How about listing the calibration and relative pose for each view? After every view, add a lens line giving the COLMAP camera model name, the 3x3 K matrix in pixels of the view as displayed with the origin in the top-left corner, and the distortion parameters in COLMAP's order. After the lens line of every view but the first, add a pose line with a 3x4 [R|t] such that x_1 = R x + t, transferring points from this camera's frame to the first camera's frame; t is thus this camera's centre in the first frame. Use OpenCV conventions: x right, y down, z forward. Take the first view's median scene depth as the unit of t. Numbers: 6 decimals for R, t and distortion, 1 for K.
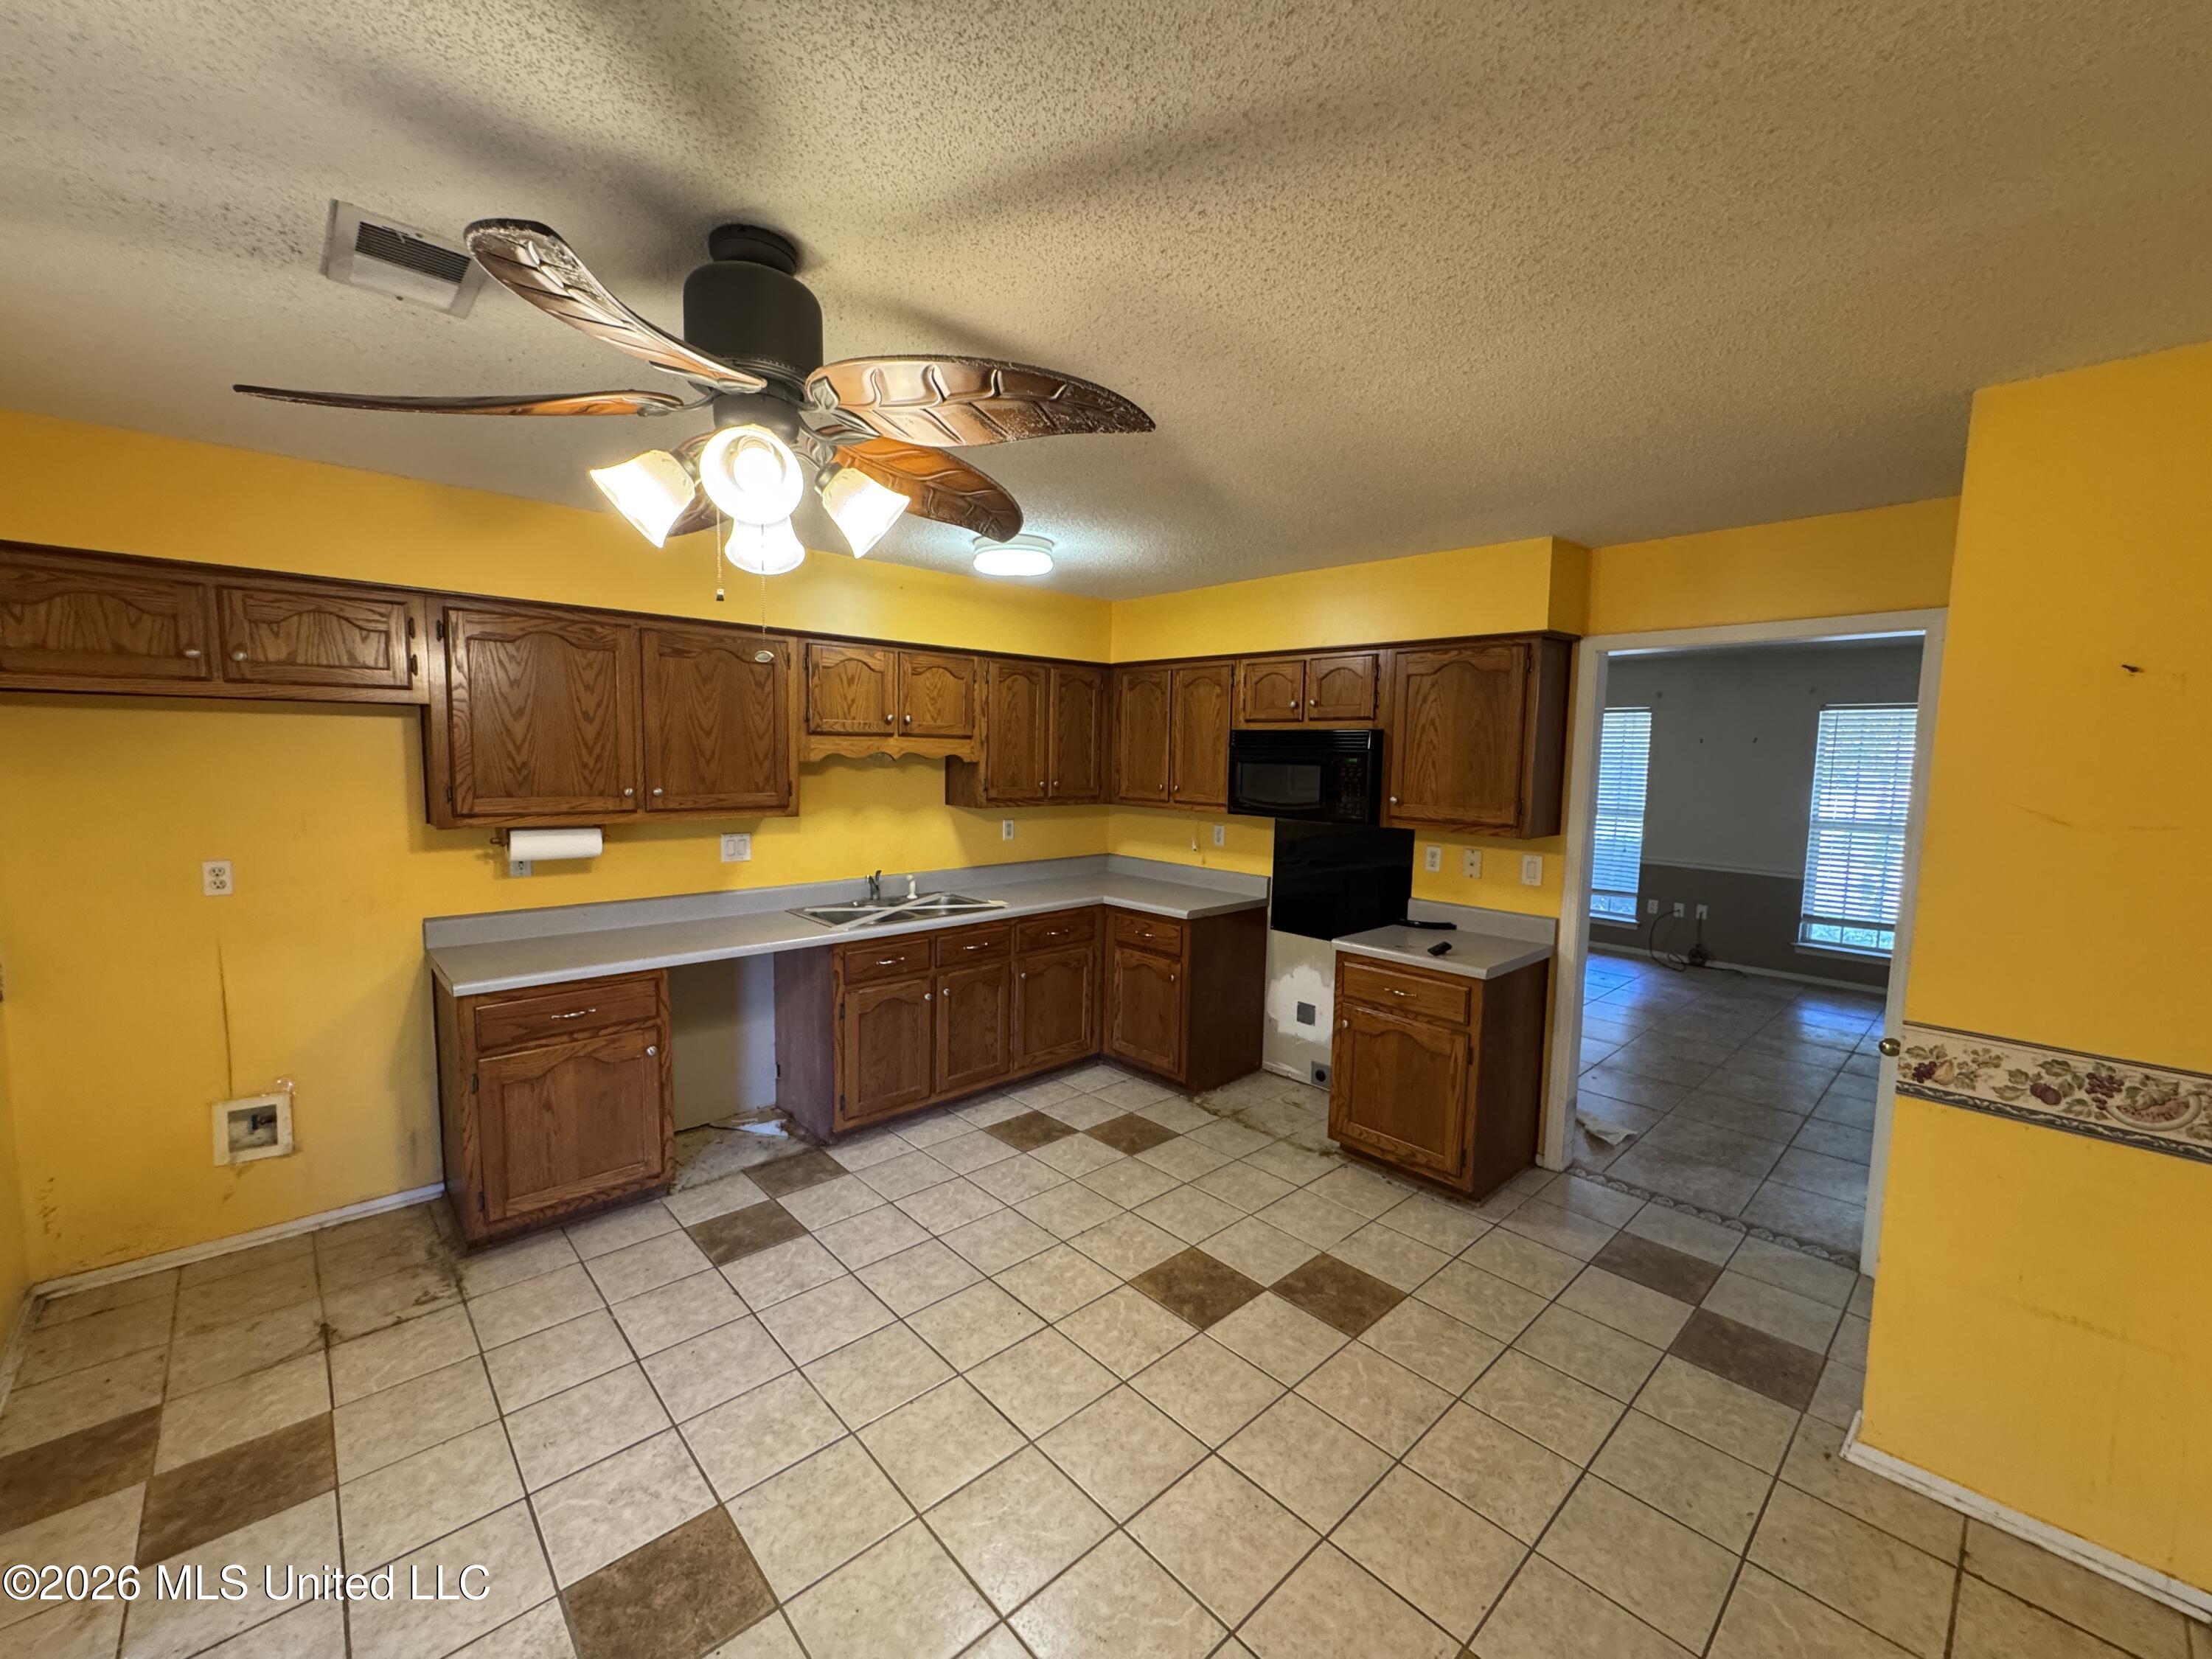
lens RADIAL K [[884.7, 0, 1111.0], [0, 884.7, 826.9], [0, 0, 1]] dist [0.000604, 0.000420]
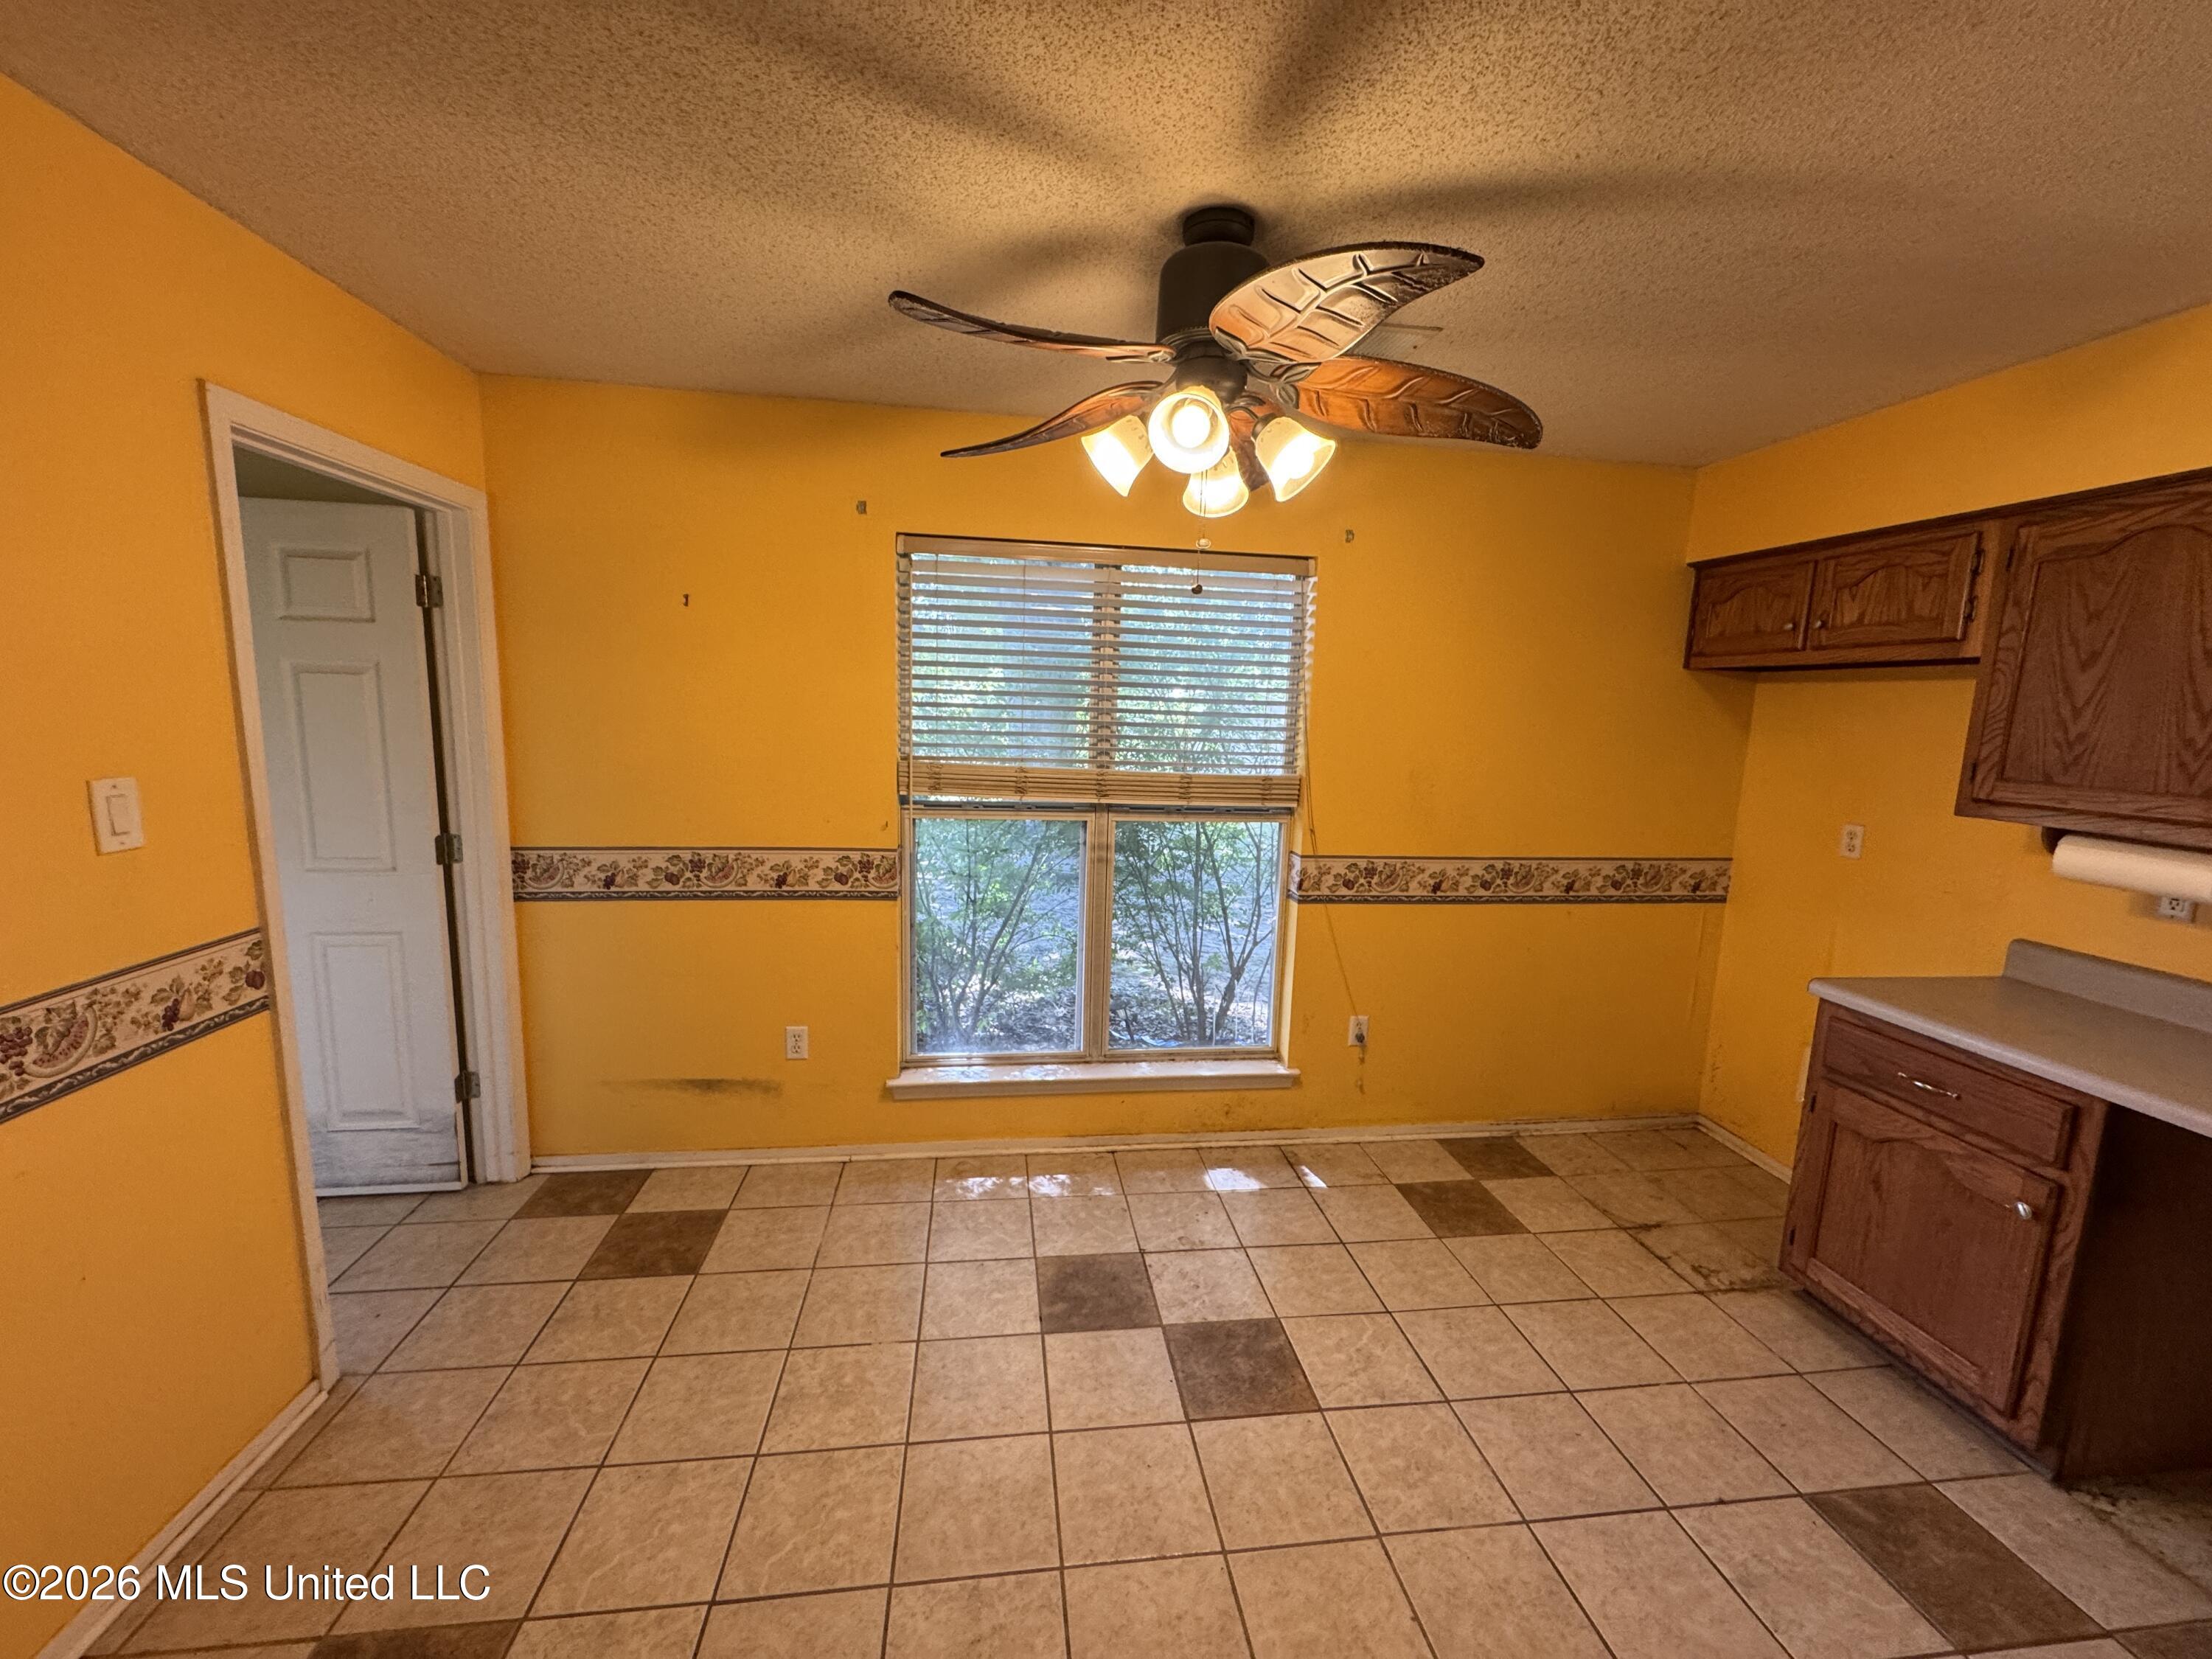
lens RADIAL K [[884.7, 0, 1111.5], [0, 884.7, 836.7], [0, 0, 1]] dist [0.000604, 0.000420]
pose [[-0.572636, 0.084396, -0.815454, 0.331097], [-0.118800, 0.975645, 0.184400, -0.035683], [0.811156, 0.202470, -0.548664, 0.835646]]
